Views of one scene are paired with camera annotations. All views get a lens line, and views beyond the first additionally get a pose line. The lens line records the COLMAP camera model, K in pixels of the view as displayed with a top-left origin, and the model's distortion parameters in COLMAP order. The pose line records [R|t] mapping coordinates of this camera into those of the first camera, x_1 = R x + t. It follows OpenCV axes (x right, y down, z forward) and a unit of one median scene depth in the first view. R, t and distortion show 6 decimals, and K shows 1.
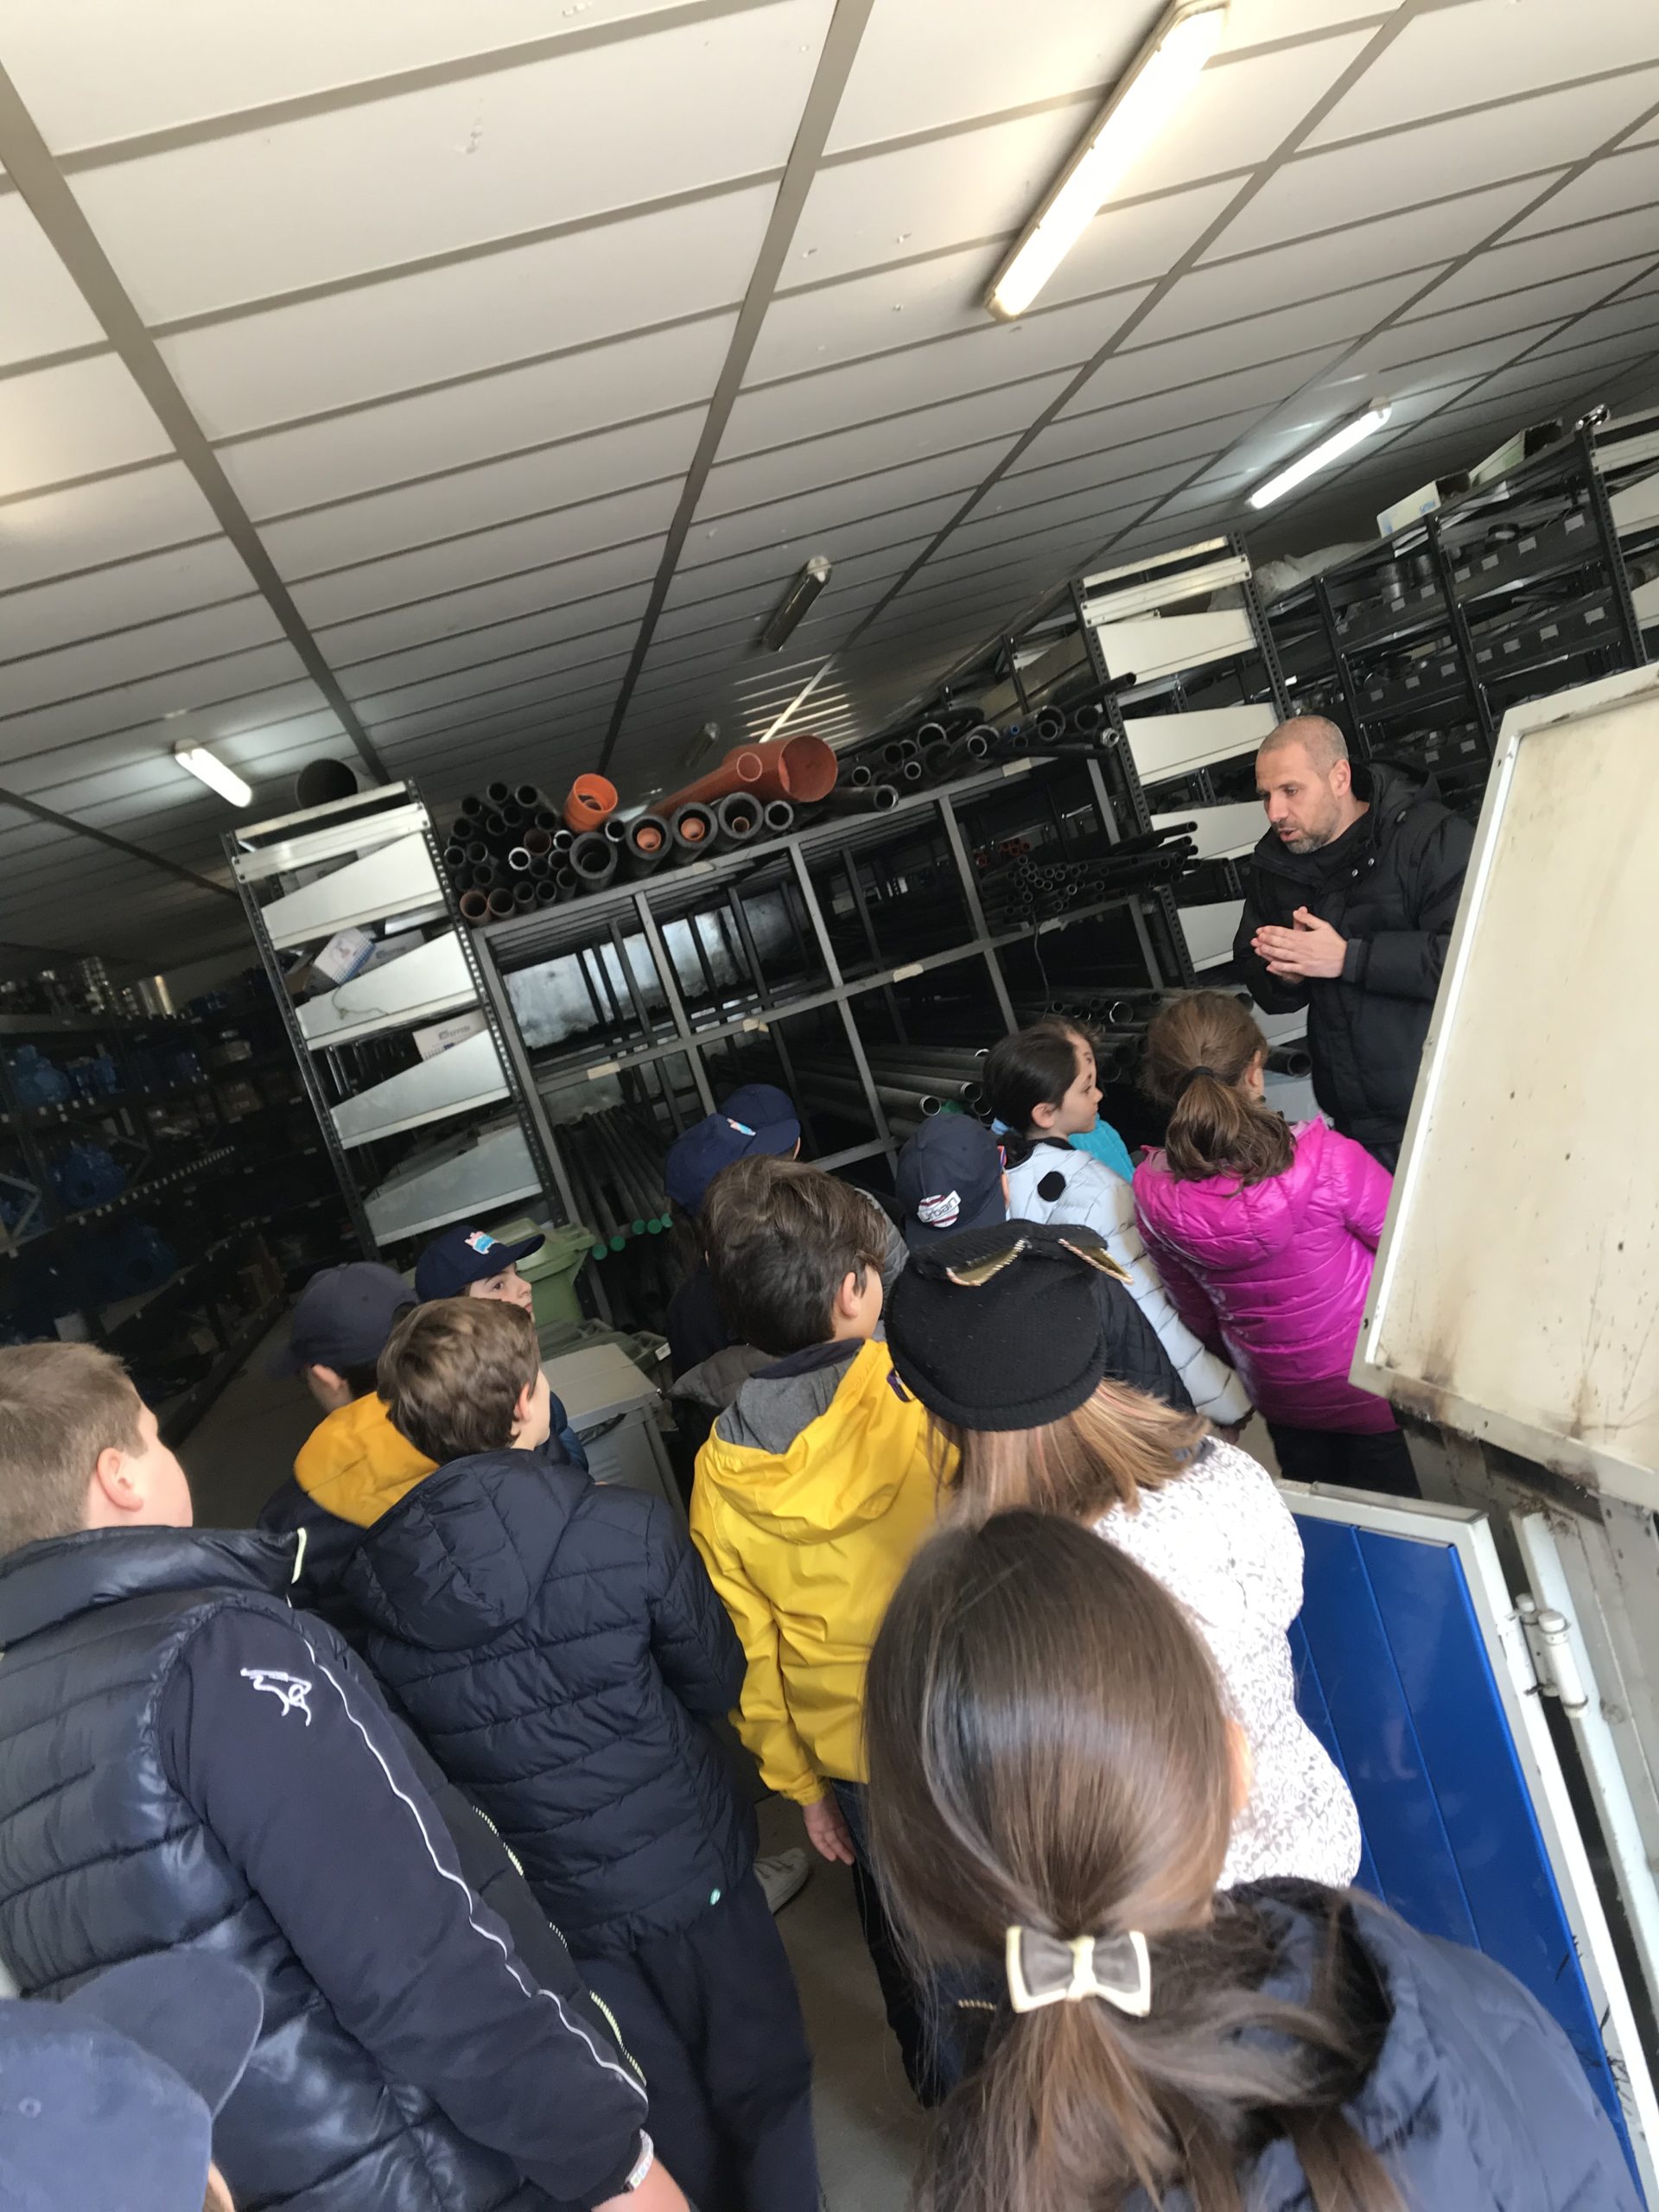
lens RADIAL K [[1846.9, 0, 823.8], [0, 1846.9, 1090.6], [0, 0, 1]] dist [0.017767, -0.009972]
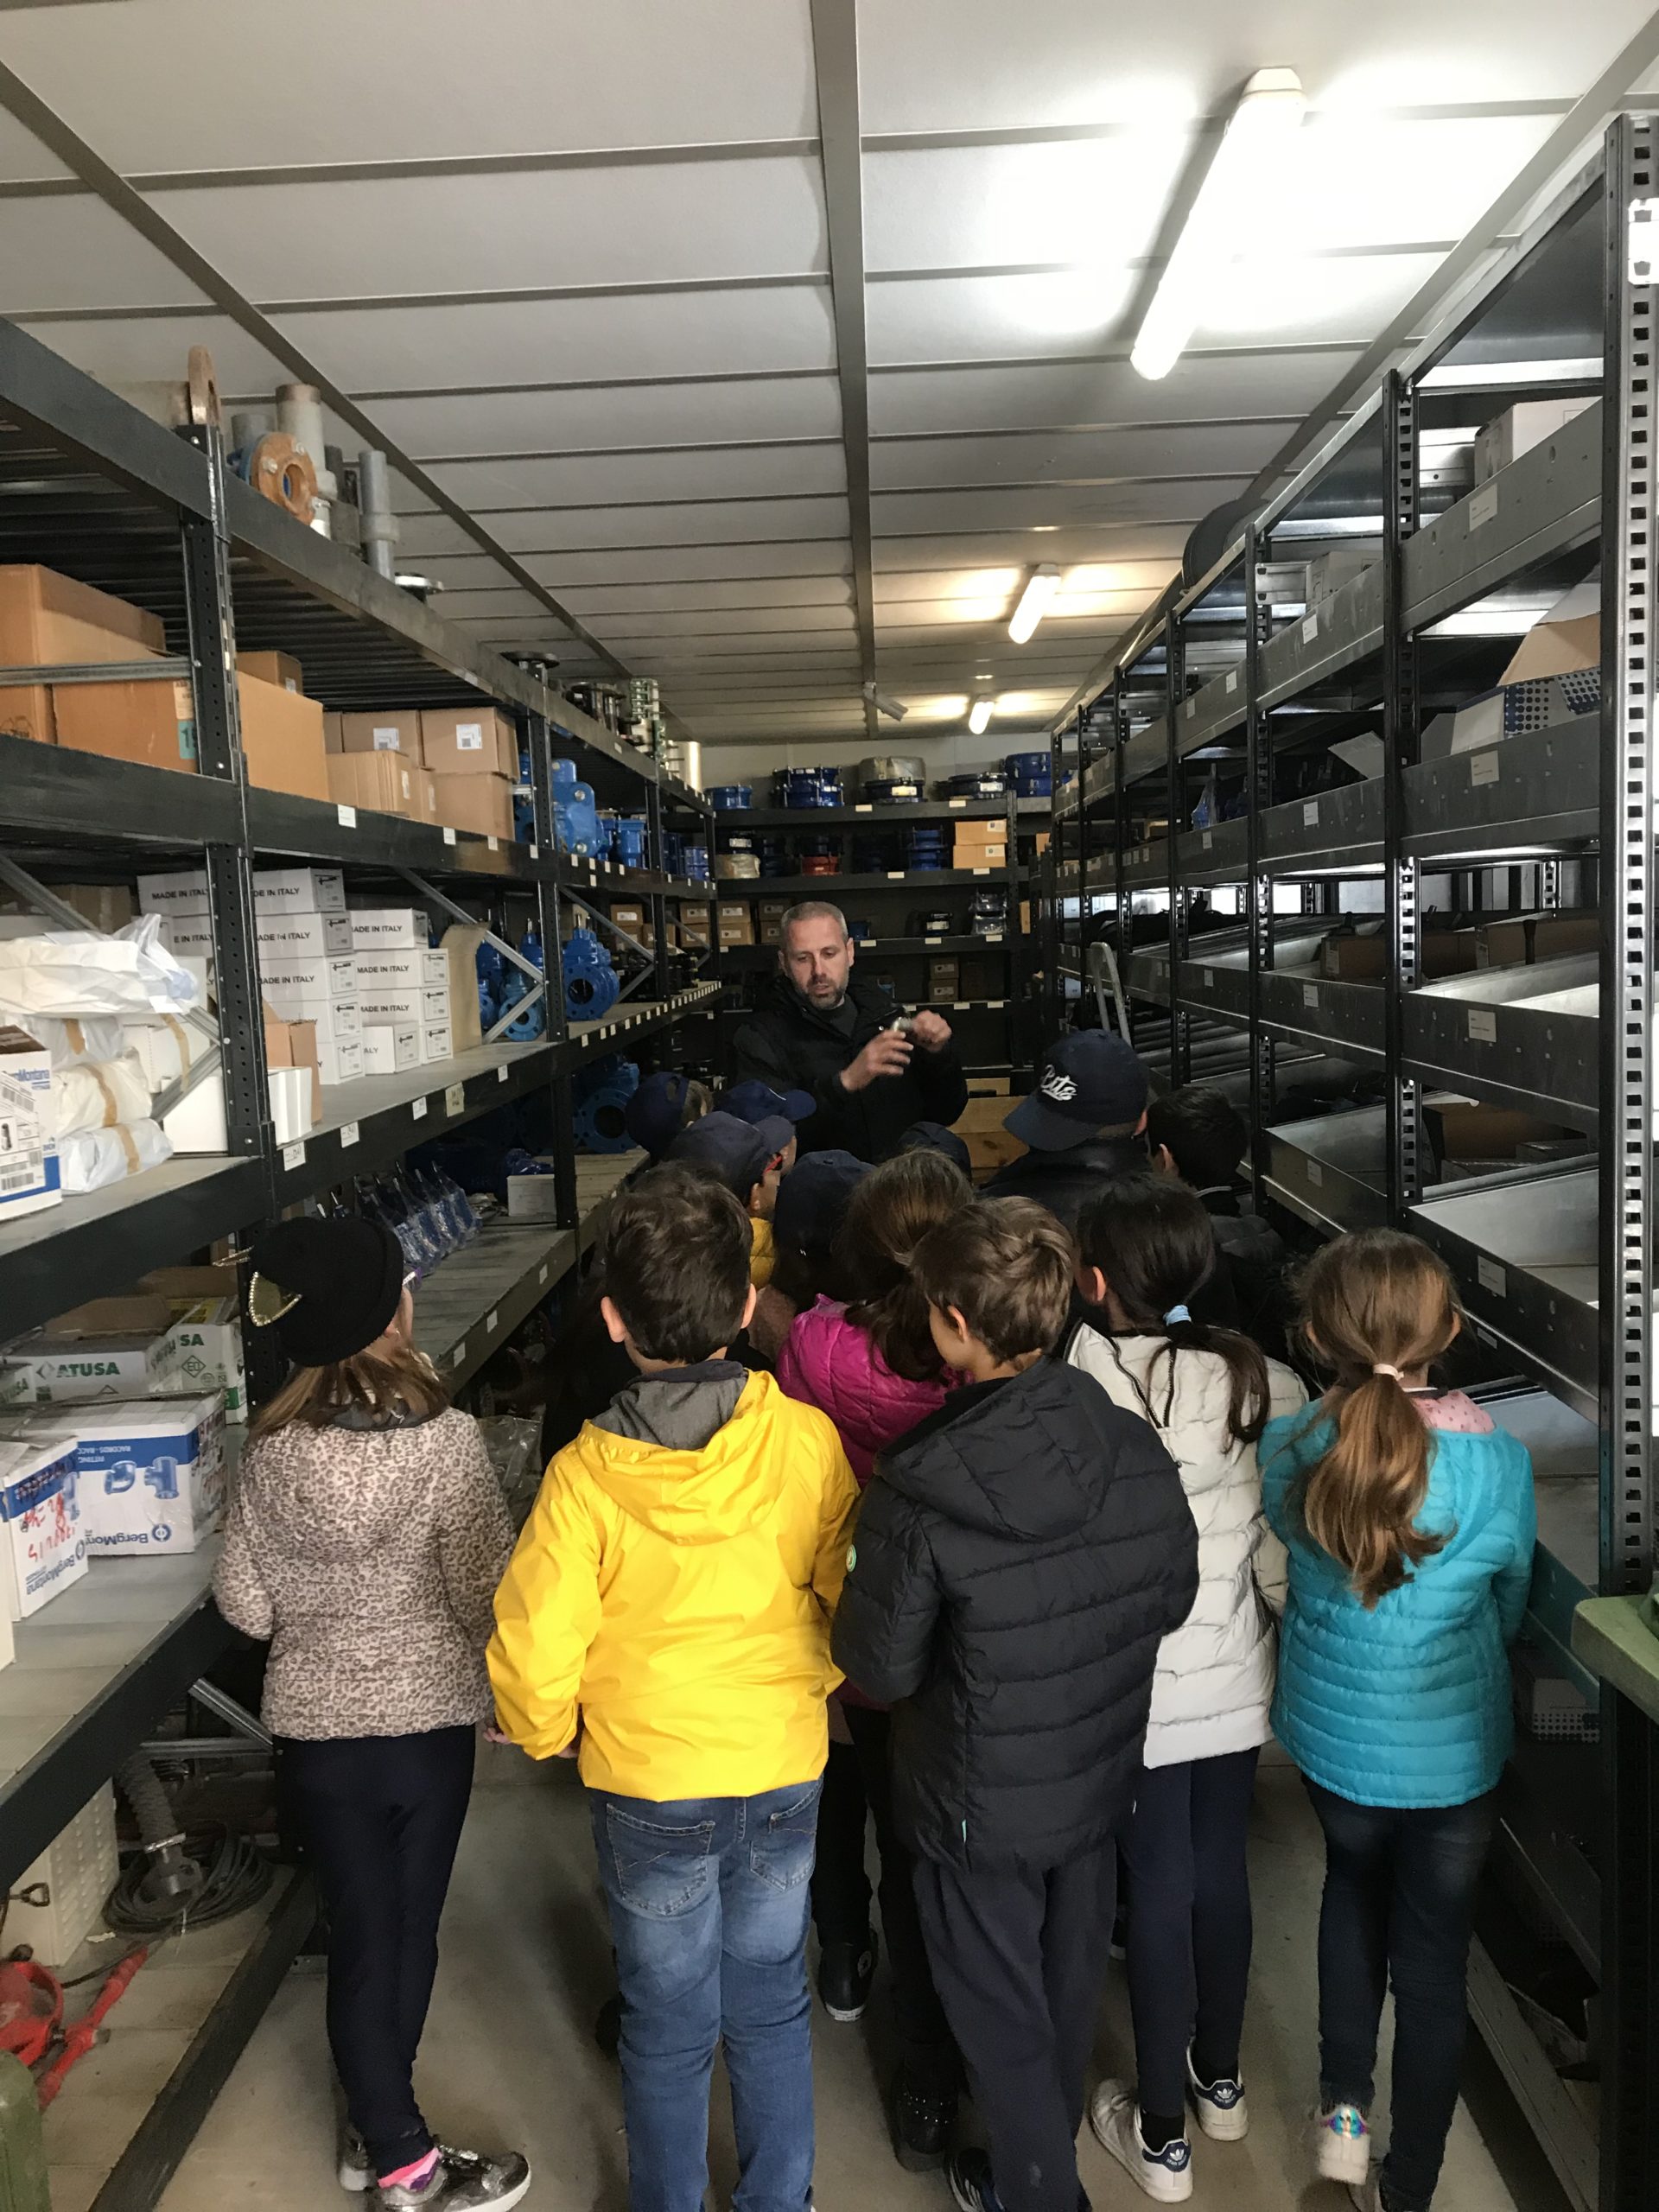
lens RADIAL K [[1846.9, 0, 827.5], [0, 1846.9, 1118.6], [0, 0, 1]] dist [0.017767, -0.009972]
pose [[0.945397, 0.282985, -0.161690, -0.326635], [-0.274923, 0.958863, 0.070708, 0.042583], [0.175048, -0.022395, 0.984305, 0.595107]]
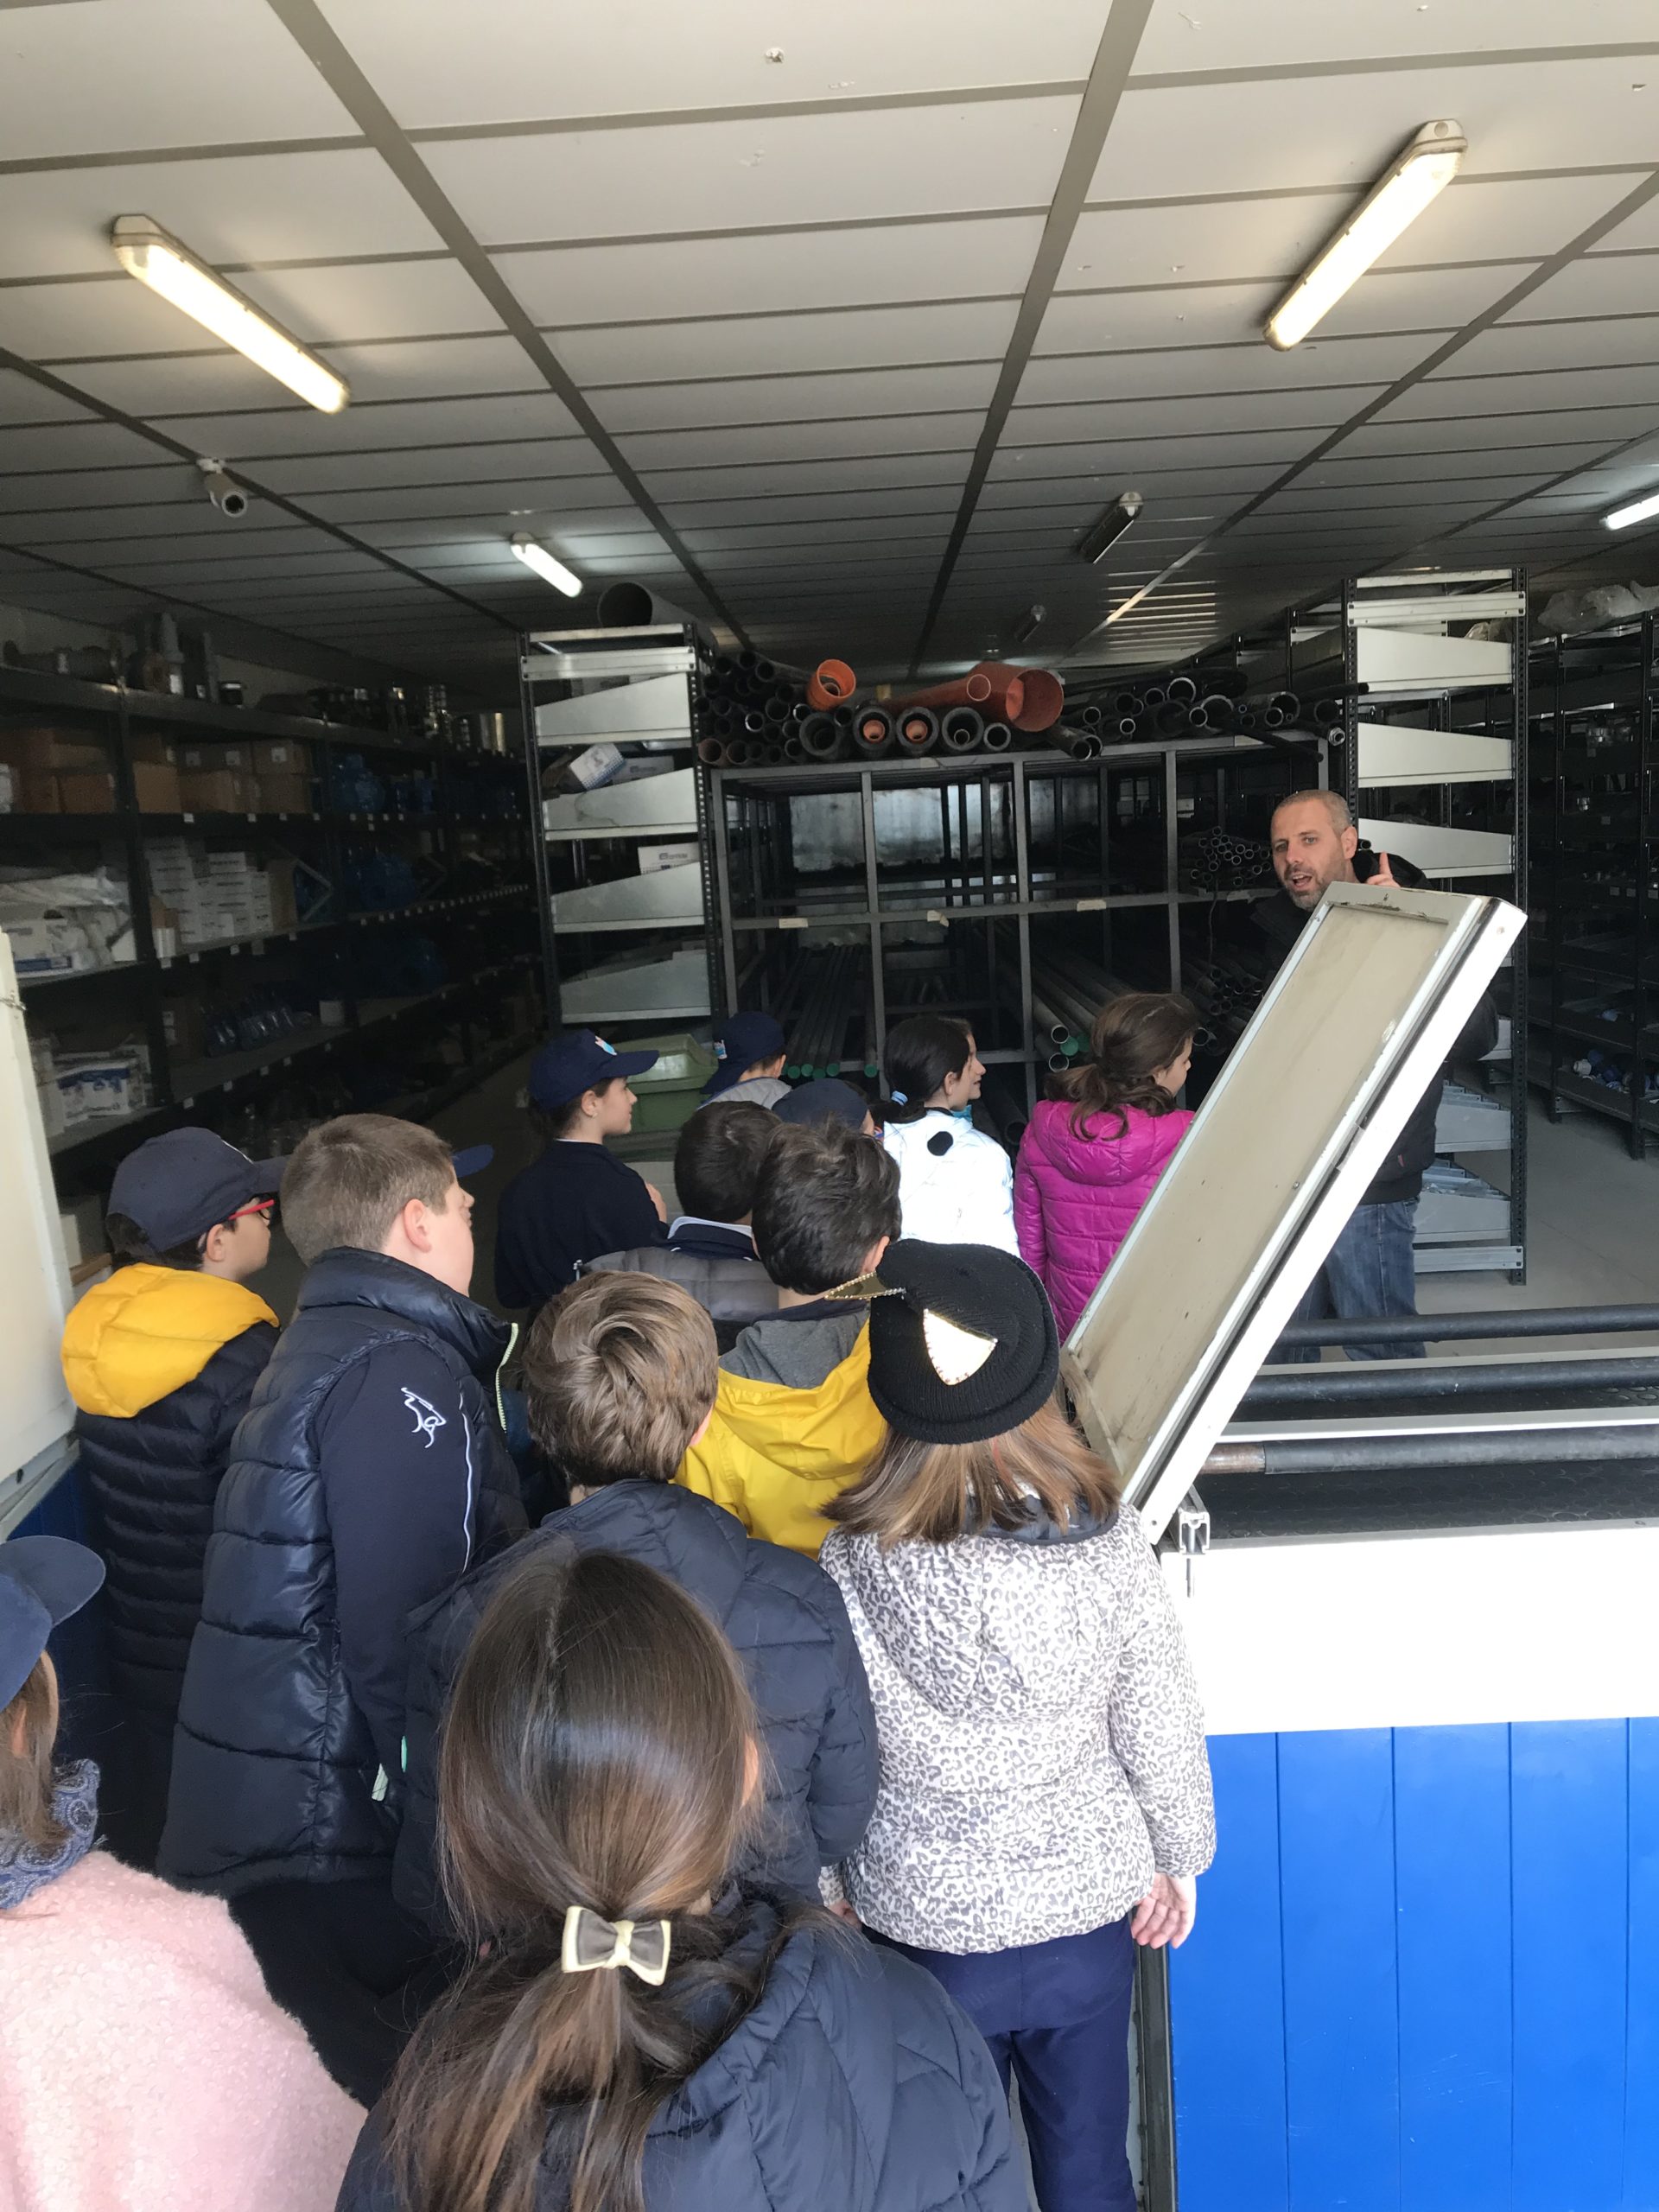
lens RADIAL K [[1846.9, 0, 826.9], [0, 1846.9, 1117.9], [0, 0, 1]] dist [0.017767, -0.009972]
pose [[0.951953, 0.271987, -0.140742, 0.085729], [-0.255995, 0.958981, 0.121750, -0.037752], [0.168083, -0.079871, 0.982532, -0.093039]]
